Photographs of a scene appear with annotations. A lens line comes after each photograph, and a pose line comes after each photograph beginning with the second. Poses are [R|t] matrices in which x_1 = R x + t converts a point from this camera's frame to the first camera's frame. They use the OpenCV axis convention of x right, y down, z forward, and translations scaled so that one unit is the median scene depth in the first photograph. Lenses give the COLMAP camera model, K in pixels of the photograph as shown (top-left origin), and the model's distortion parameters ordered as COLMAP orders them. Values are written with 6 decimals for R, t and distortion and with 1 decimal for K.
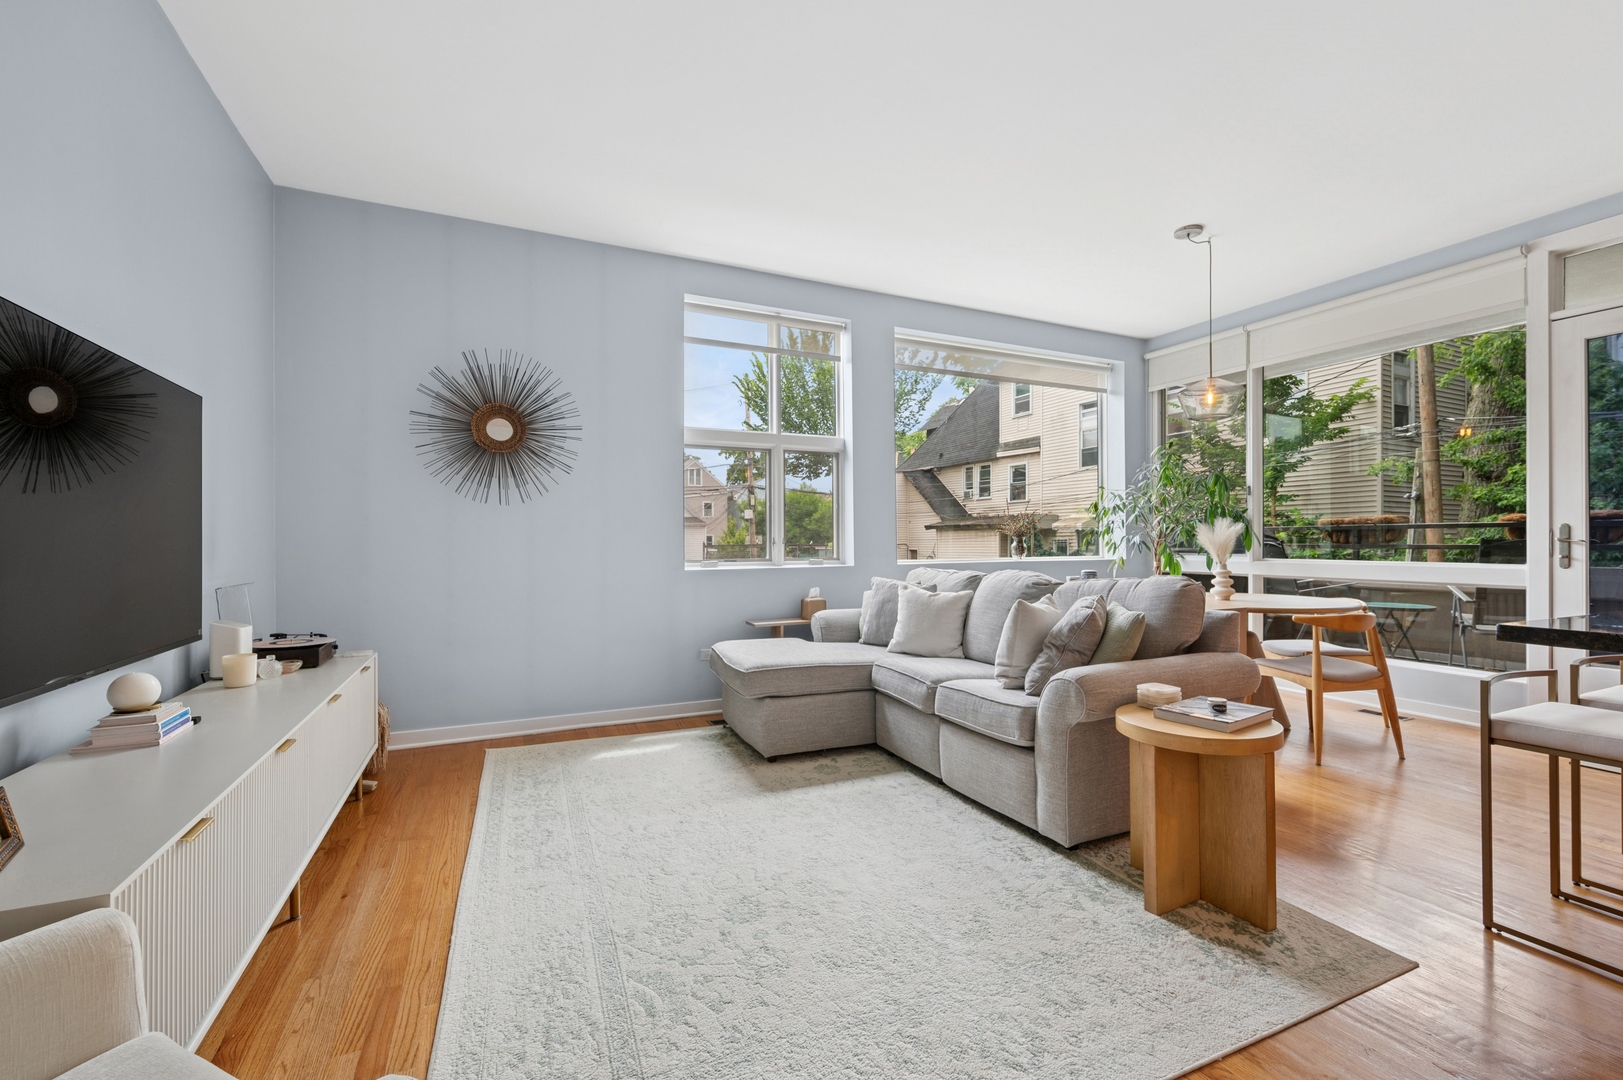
lens RADIAL K [[678.8, 0, 828.3], [0, 678.8, 542.1], [0, 0, 1]] dist [-0.000993, -0.000997]
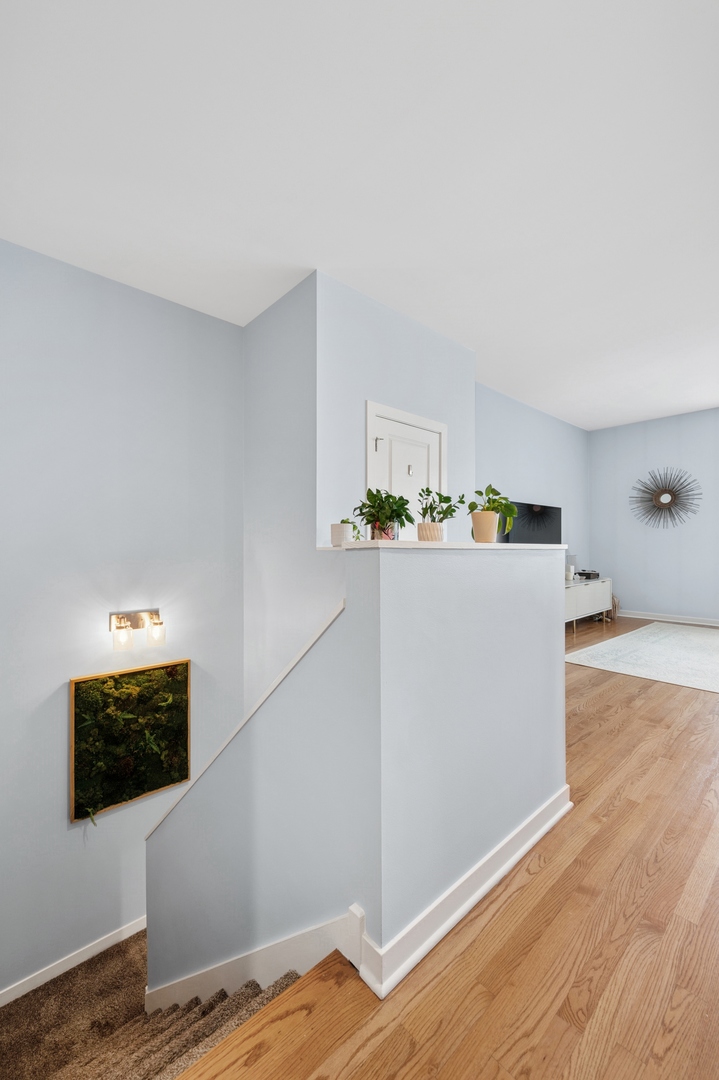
lens RADIAL K [[434.0, 0, 361.7], [0, 434.0, 546.4], [0, 0, 1]] dist [0.001119, 0.000274]
pose [[0.276538, 0.003265, -0.960997, 0.740150], [0.001819, 0.999991, 0.003921, 0.002255], [0.961001, -0.002833, 0.276530, -0.517648]]
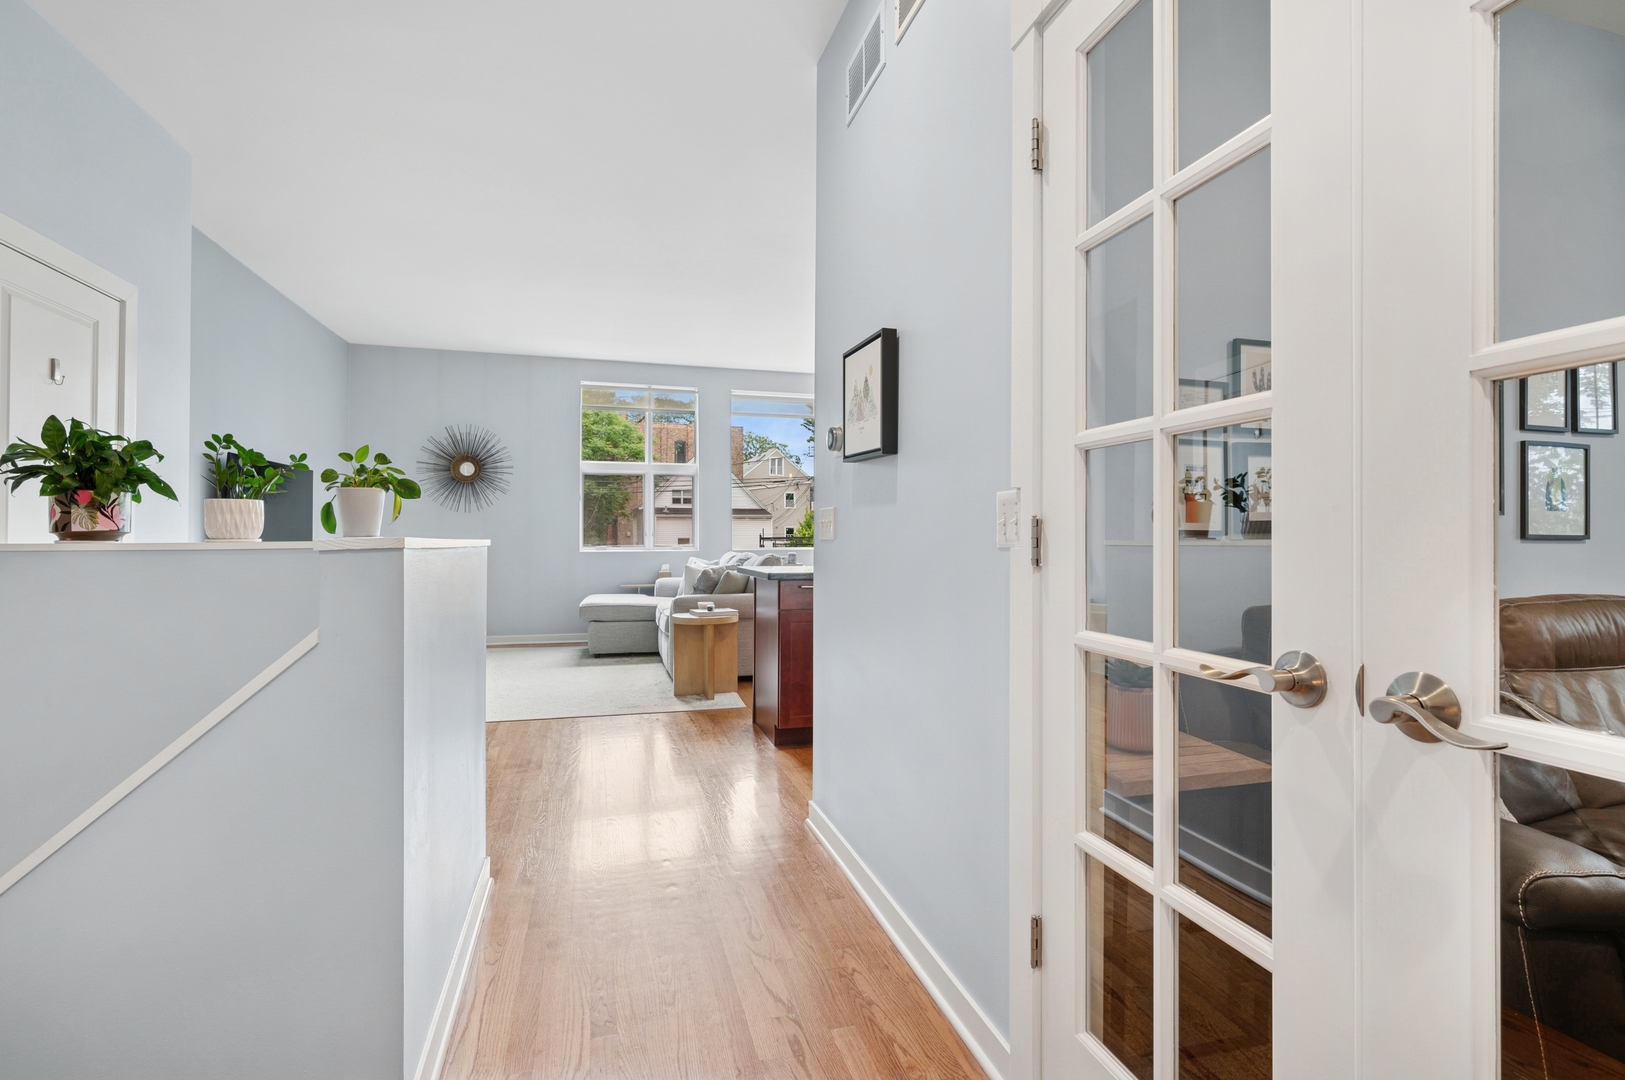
lens RADIAL K [[753.9, 0, 814.3], [0, 753.9, 529.9], [0, 0, 1]] dist [0.001829, 0.000160]
pose [[0.985061, 0.004725, -0.172139, 0.719785], [-0.005781, 0.999967, -0.005629, -0.003847], [0.172107, 0.006540, 0.985057, -0.744222]]
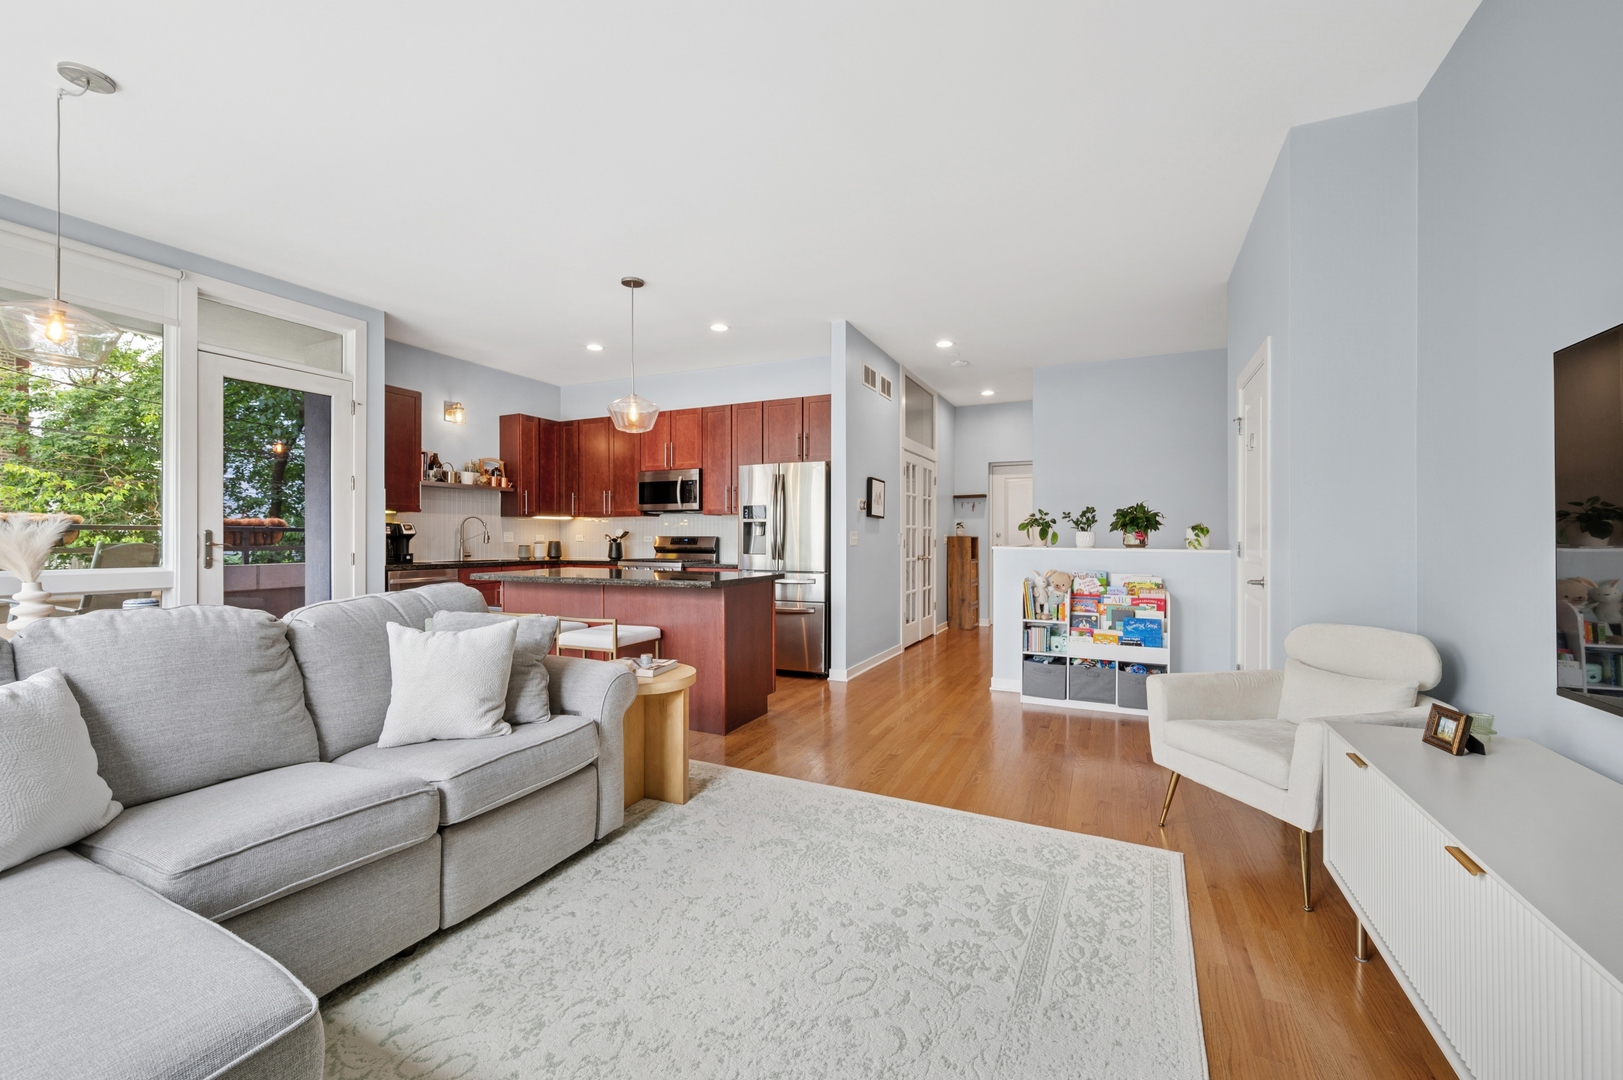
lens RADIAL K [[653.0, 0, 809.7], [0, 653.0, 541.5], [0, 0, 1]] dist [-0.004113, 0.001082]
pose [[-0.627040, -0.001392, 0.778986, -0.406294], [0.000298, 0.999998, 0.002027, -0.008959], [-0.778987, 0.001503, -0.627039, 0.870859]]
